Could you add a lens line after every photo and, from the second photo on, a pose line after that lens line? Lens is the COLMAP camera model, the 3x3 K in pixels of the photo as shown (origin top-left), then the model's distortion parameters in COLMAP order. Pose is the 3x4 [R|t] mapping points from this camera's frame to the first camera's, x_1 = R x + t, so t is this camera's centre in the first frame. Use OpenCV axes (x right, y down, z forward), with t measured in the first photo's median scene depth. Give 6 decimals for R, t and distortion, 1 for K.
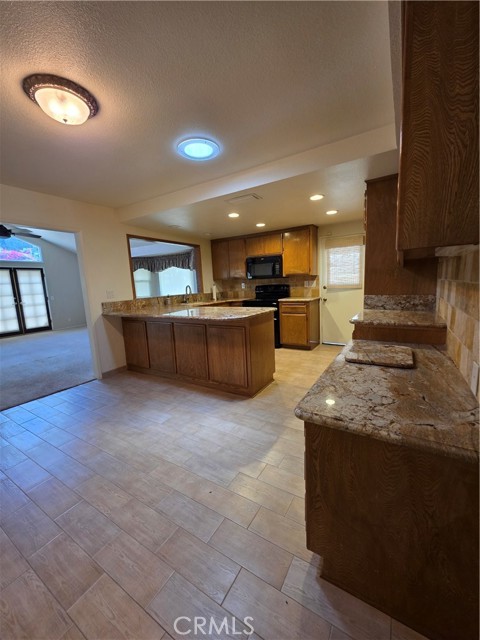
lens RADIAL K [[254.9, 0, 243.7], [0, 254.9, 319.7], [0, 0, 1]] dist [0.001452, -0.000404]
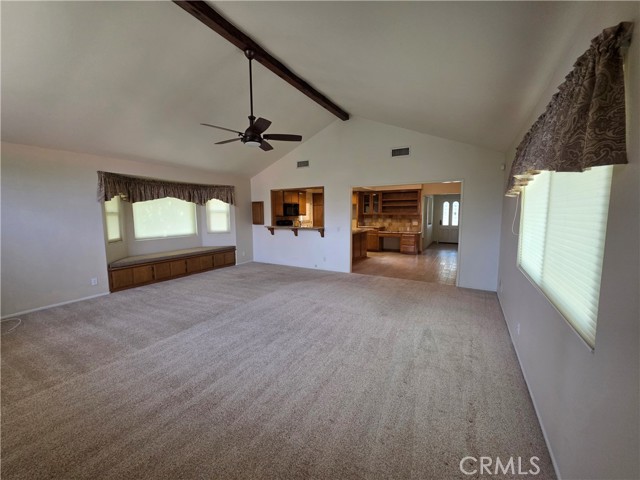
lens RADIAL K [[254.9, 0, 319.4], [0, 254.9, 241.0], [0, 0, 1]] dist [0.001452, -0.000404]
pose [[-0.016768, -0.064942, 0.997748, -2.080443], [0.151871, 0.986145, 0.066739, -0.110594], [-0.988258, 0.152648, -0.006673, 1.100820]]
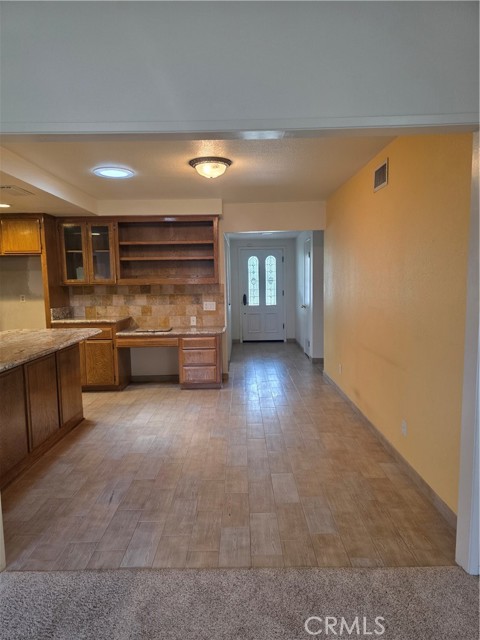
lens RADIAL K [[432.3, 0, 237.8], [0, 432.3, 325.9], [0, 0, 1]] dist [0.058179, -0.045933]
pose [[-0.513201, -0.037158, 0.857464, -1.141818], [0.163559, 0.976519, 0.140209, -0.109764], [-0.842540, 0.212201, -0.495073, 0.888275]]
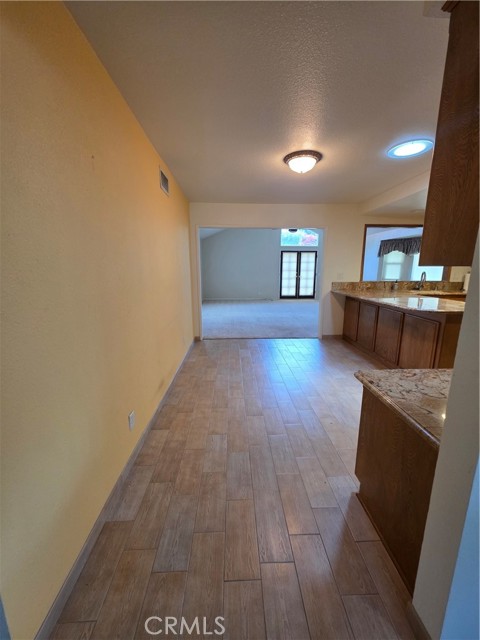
lens RADIAL K [[254.9, 0, 244.1], [0, 254.9, 319.5], [0, 0, 1]] dist [0.001452, -0.000404]
pose [[0.559987, 0.210138, -0.801409, 0.244550], [-0.144166, 0.977258, 0.155512, -0.016538], [0.815862, 0.028451, 0.577546, -0.093983]]
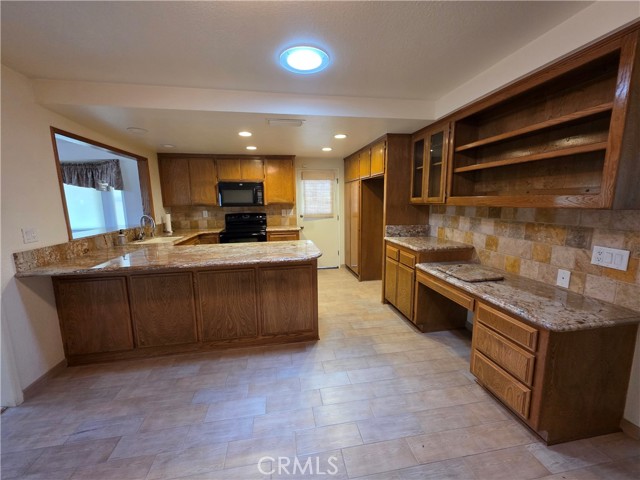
lens RADIAL K [[254.9, 0, 318.4], [0, 254.9, 237.8], [0, 0, 1]] dist [0.001452, -0.000404]
pose [[0.756032, -0.062866, 0.651509, -0.392552], [0.076227, 0.997060, 0.007754, -0.050221], [-0.650081, 0.043800, 0.758601, 0.200439]]
